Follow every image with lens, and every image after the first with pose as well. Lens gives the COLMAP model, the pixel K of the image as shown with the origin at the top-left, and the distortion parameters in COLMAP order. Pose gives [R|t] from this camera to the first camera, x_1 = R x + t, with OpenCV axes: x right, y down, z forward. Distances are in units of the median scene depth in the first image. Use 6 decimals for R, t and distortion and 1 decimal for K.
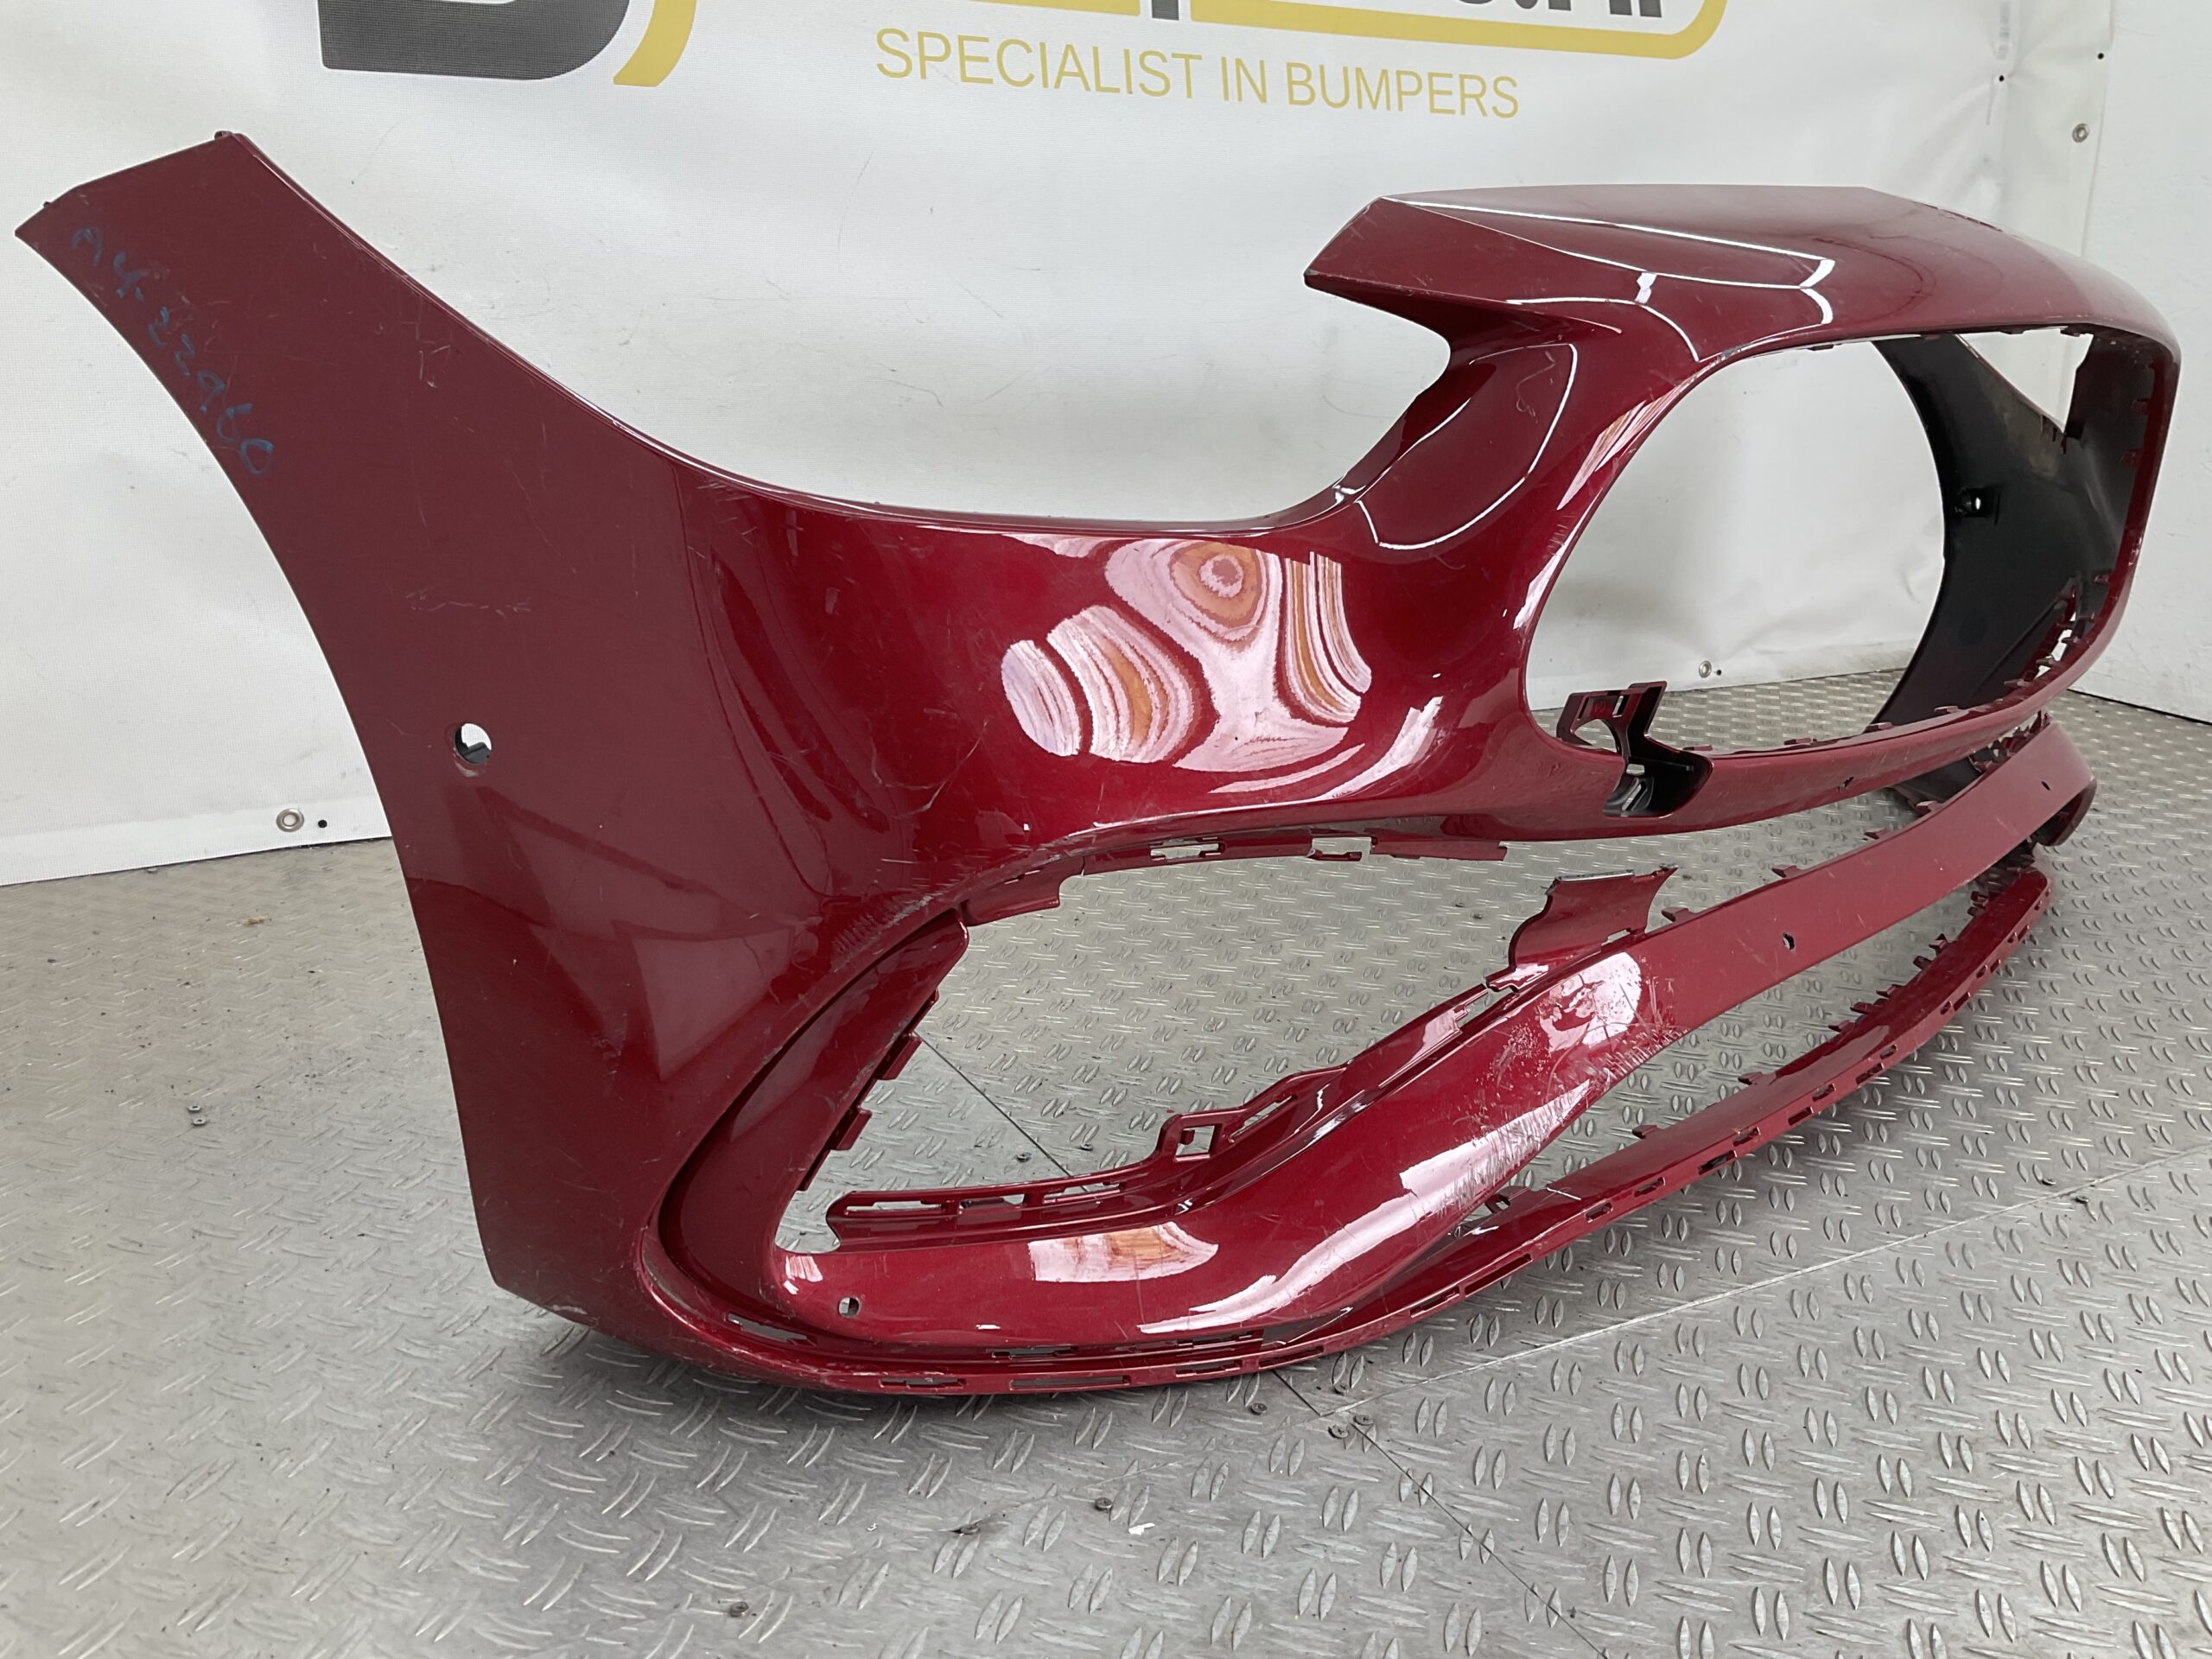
lens RADIAL K [[1828.5, 0, 1109.5], [0, 1828.5, 823.2], [0, 0, 1]] dist [0.060521, -0.101401]
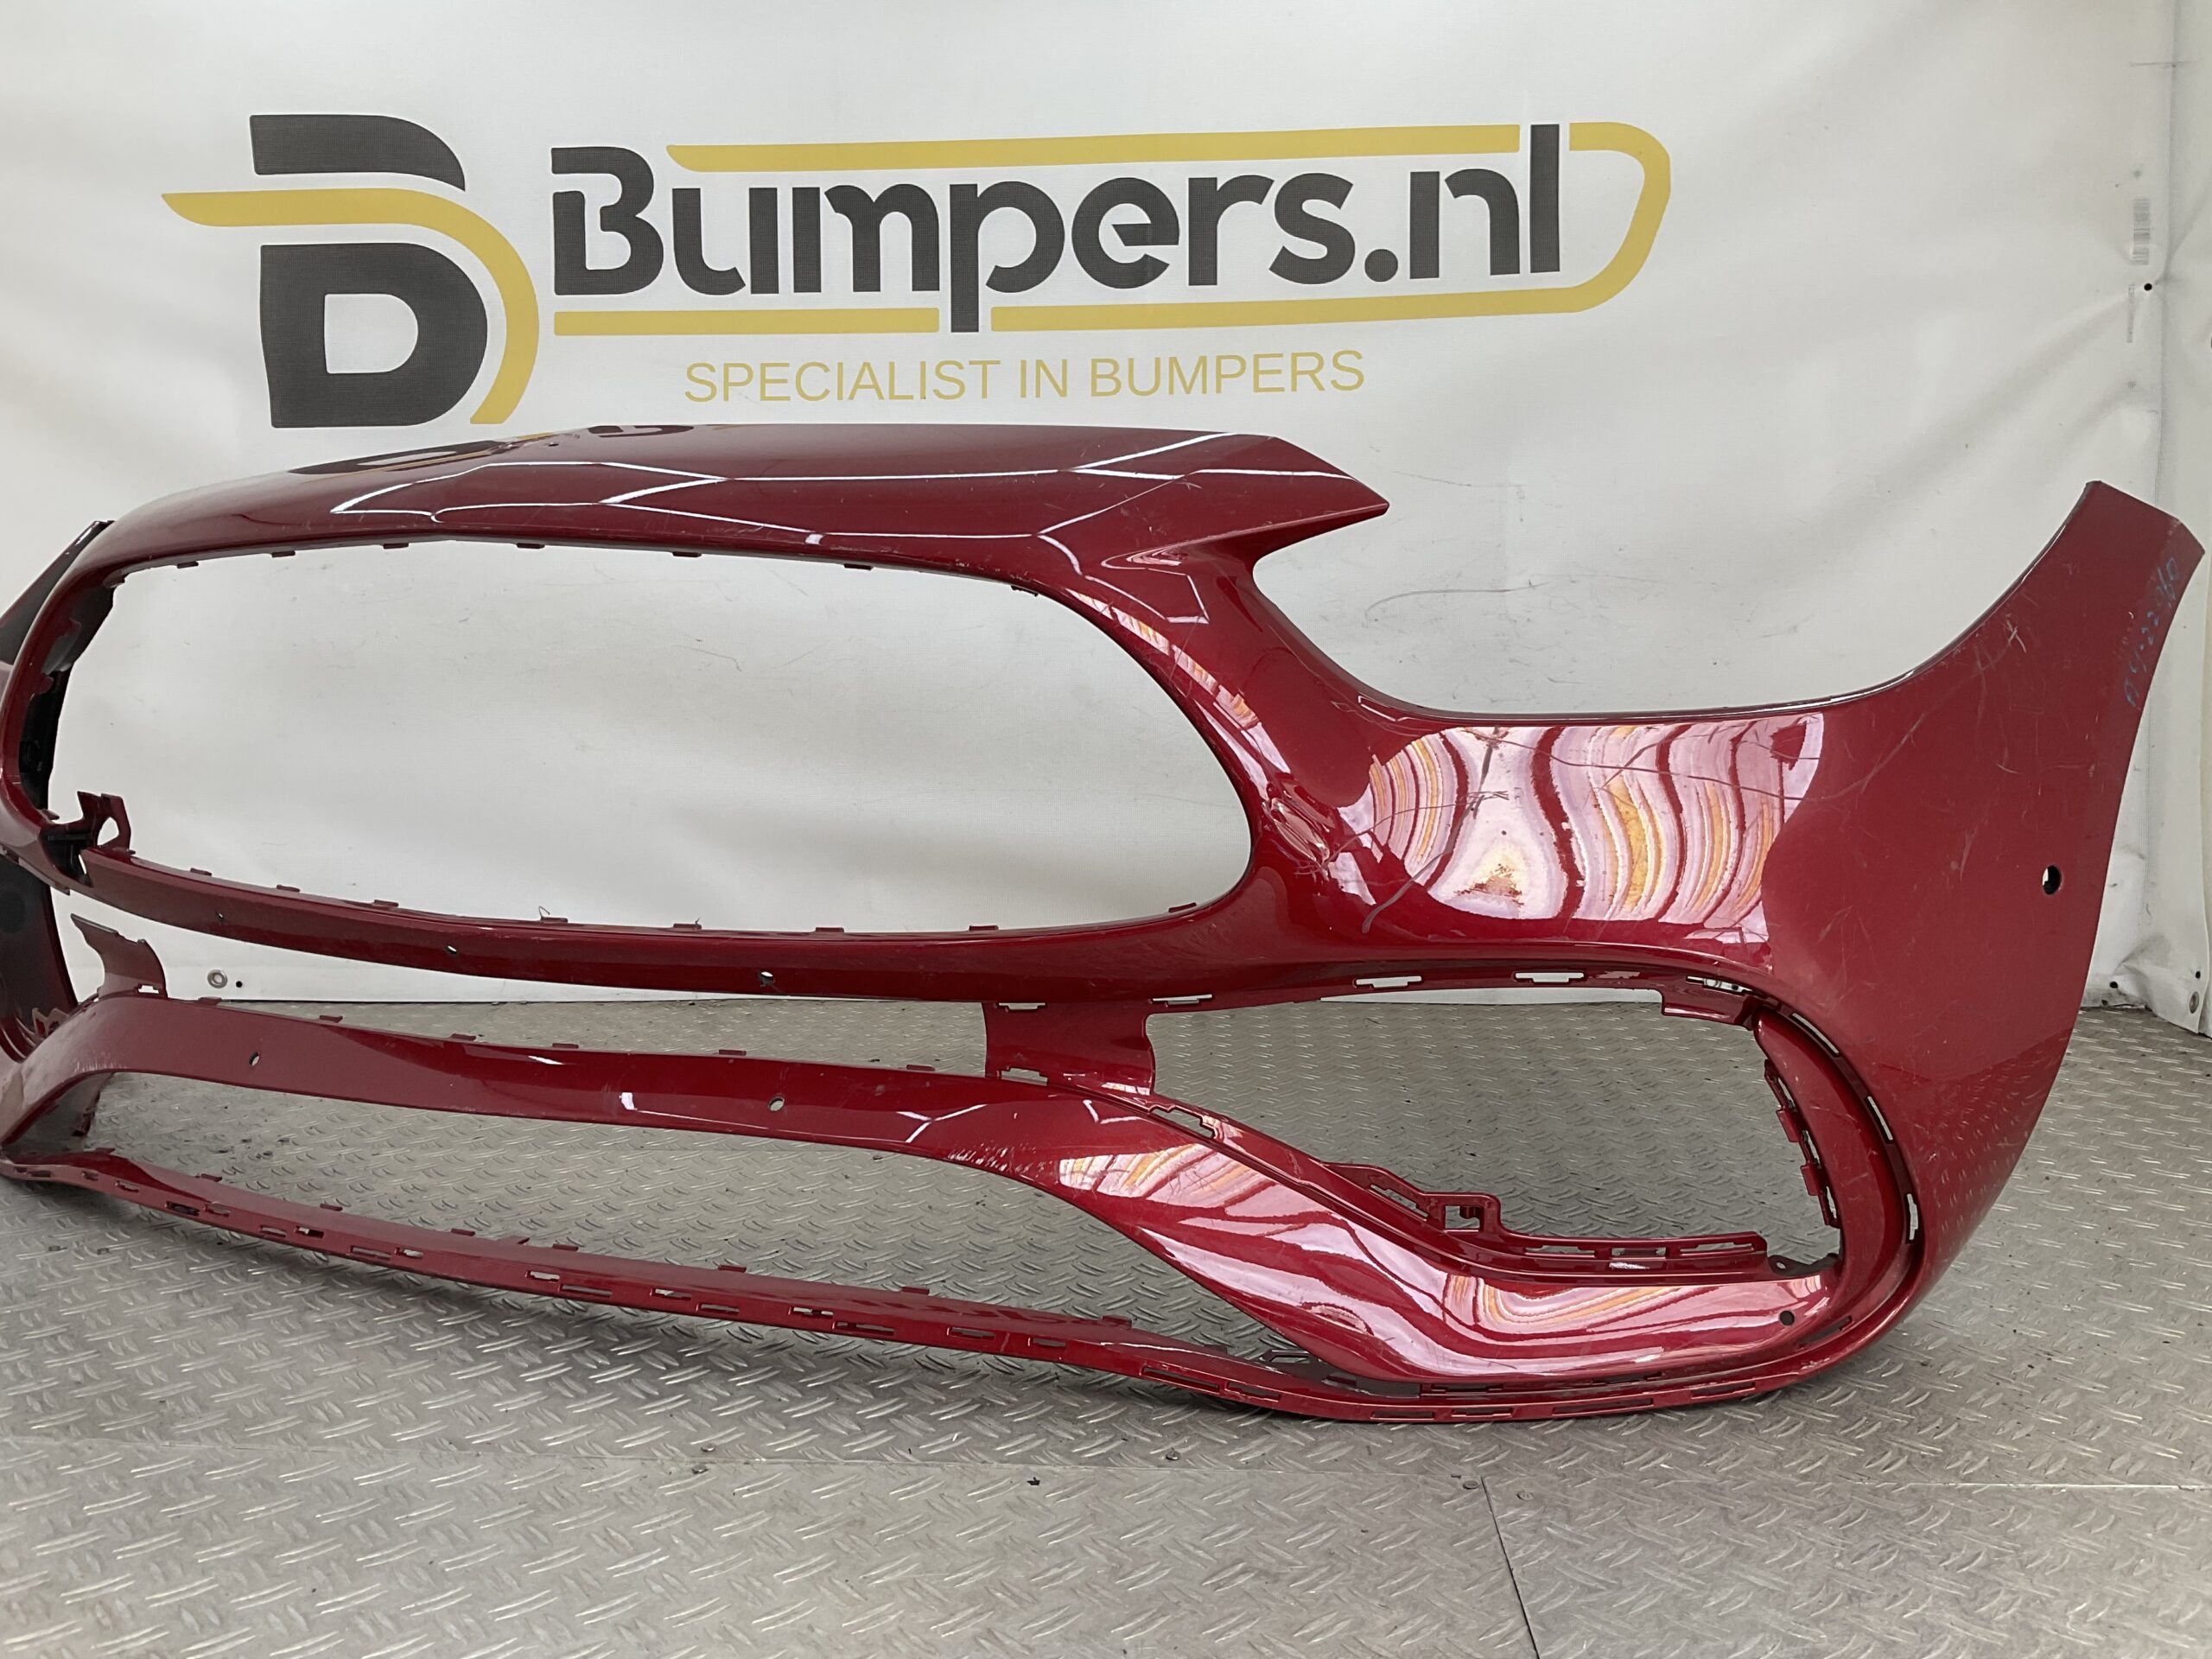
lens RADIAL K [[1808.1, 0, 1106.0], [0, 1808.1, 829.5], [0, 0, 1]] dist [0.149653, -0.316921]
pose [[0.857543, 0.033658, -0.513310, 1.061725], [-0.122029, 0.982684, -0.139428, -0.001504], [0.499729, 0.182204, 0.846801, 0.266262]]
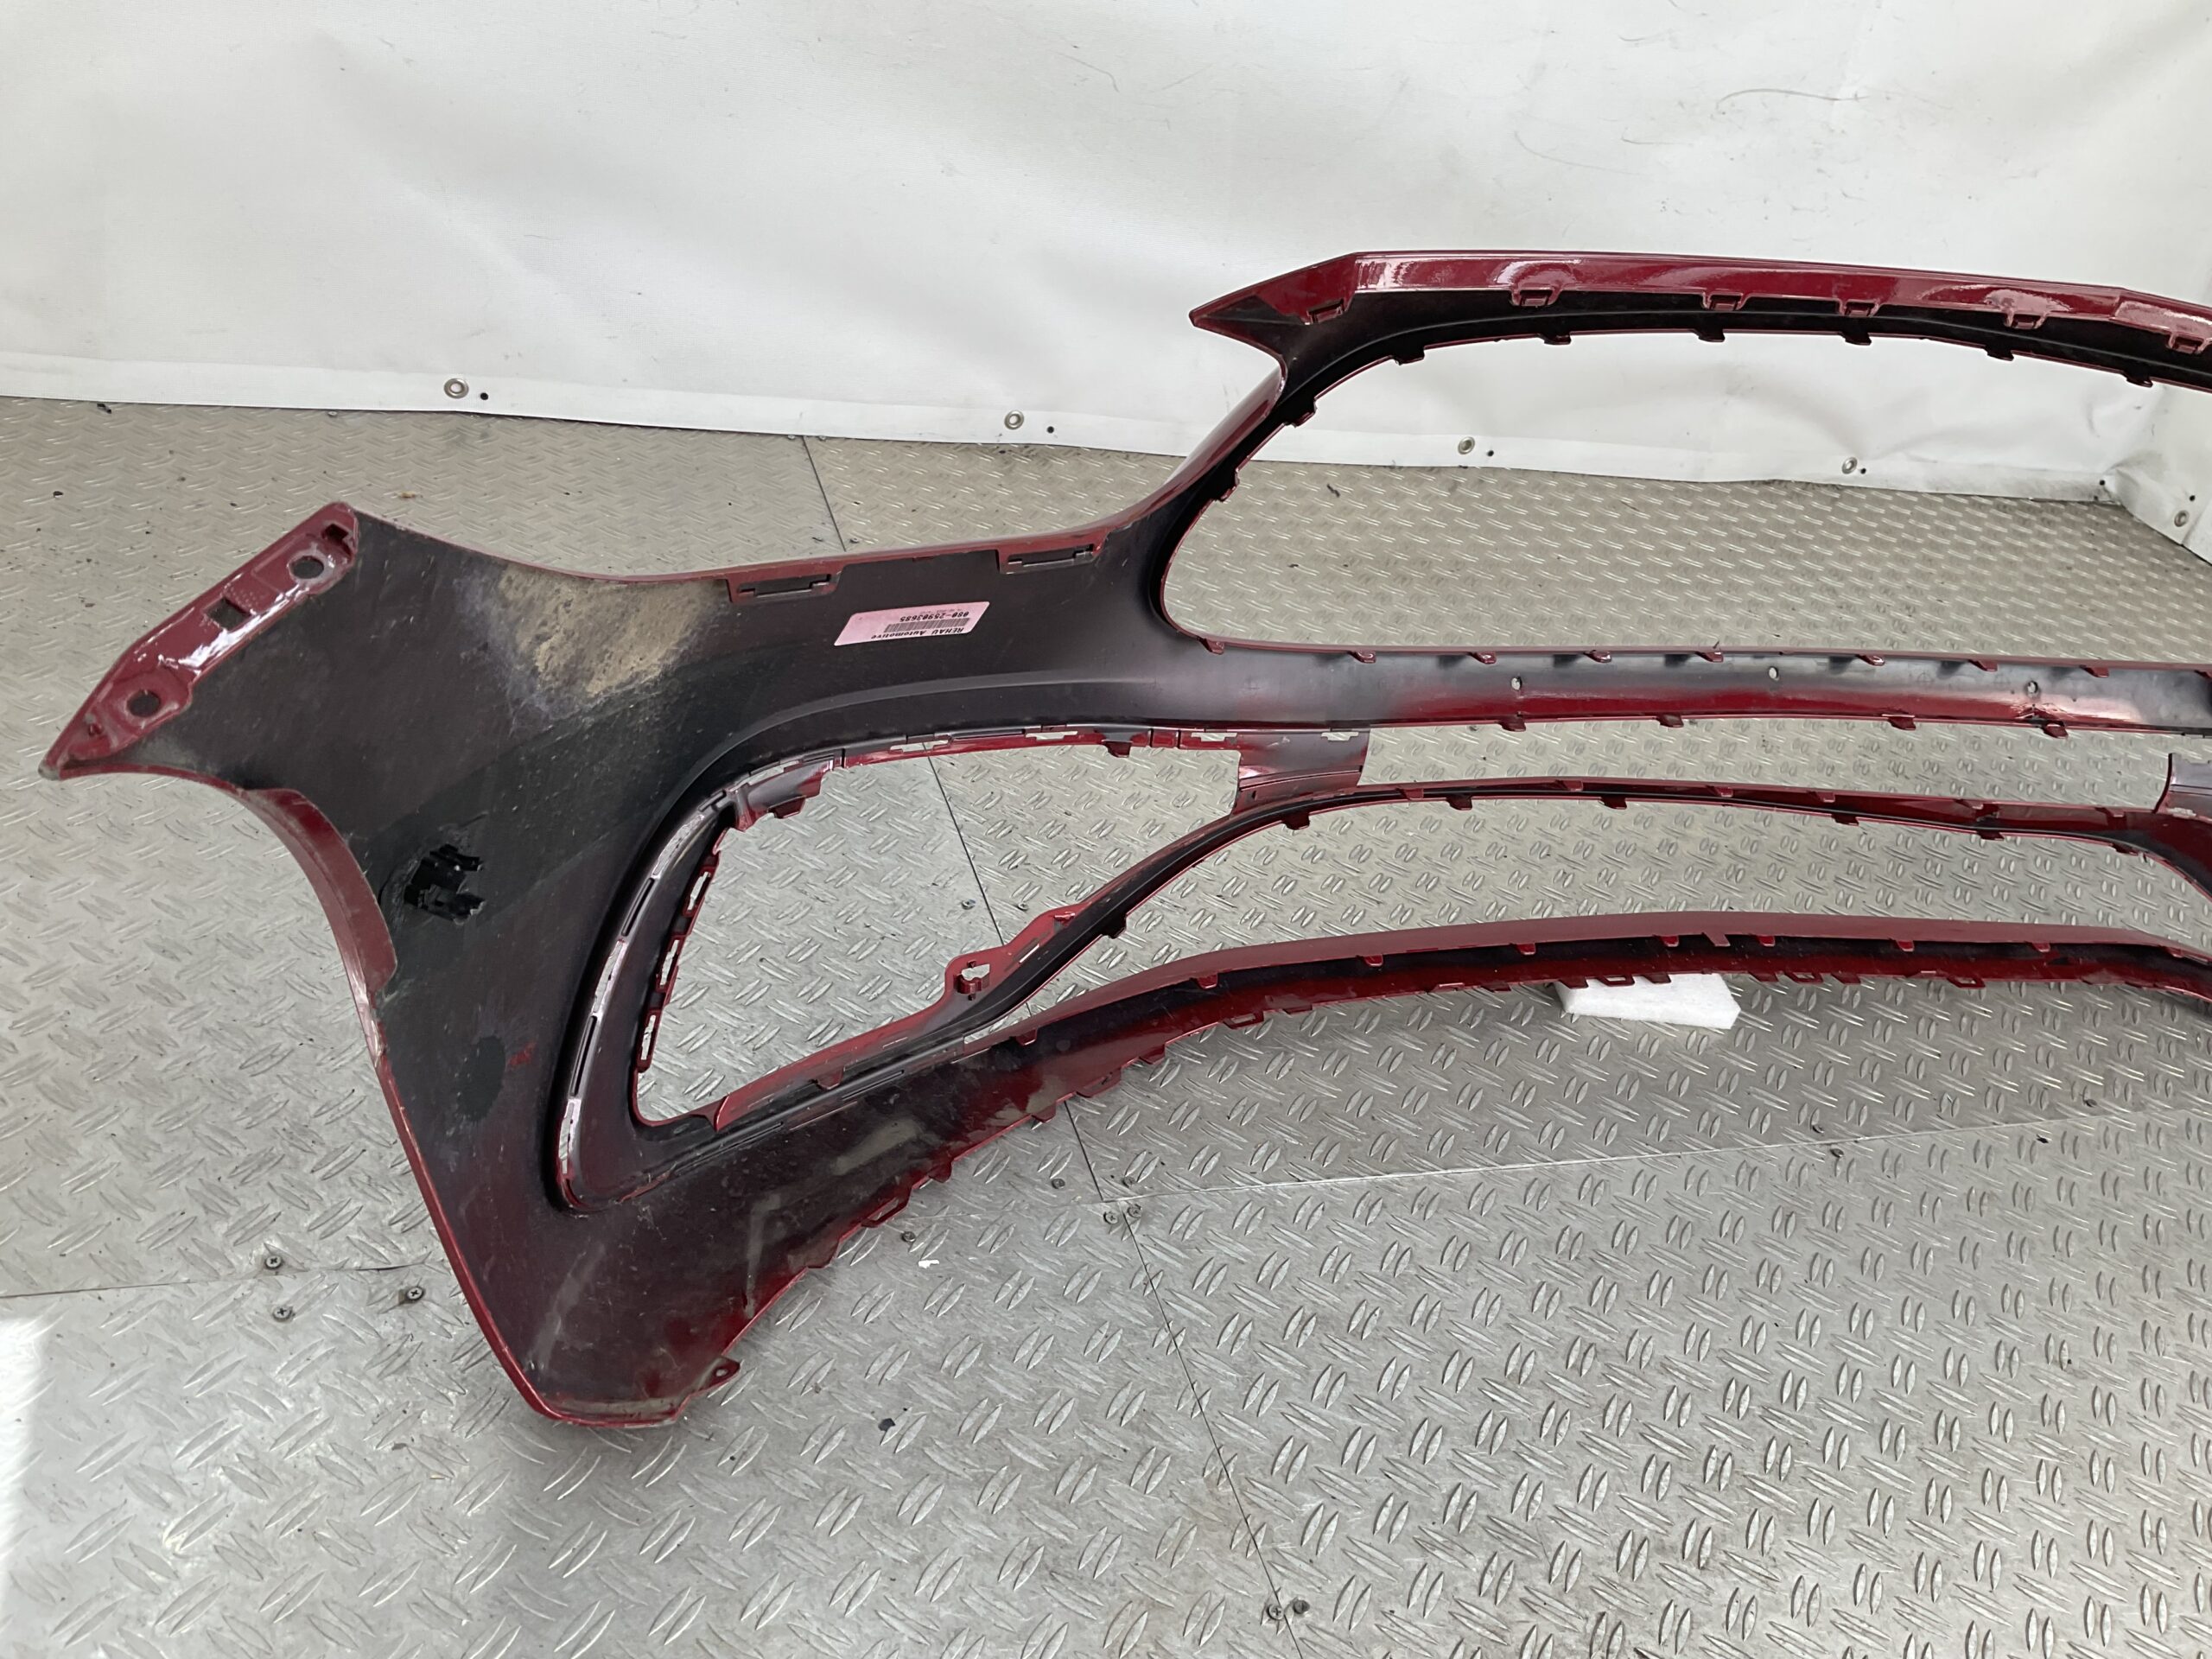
lens RADIAL K [[1808.1, 0, 1106.0], [0, 1808.1, 829.5], [0, 0, 1]] dist [0.149653, -0.316921]
pose [[0.969861, 0.232900, -0.071603, 0.107074], [-0.203952, 0.936756, 0.284414, -0.205856], [0.133315, -0.261238, 0.956024, -0.107323]]
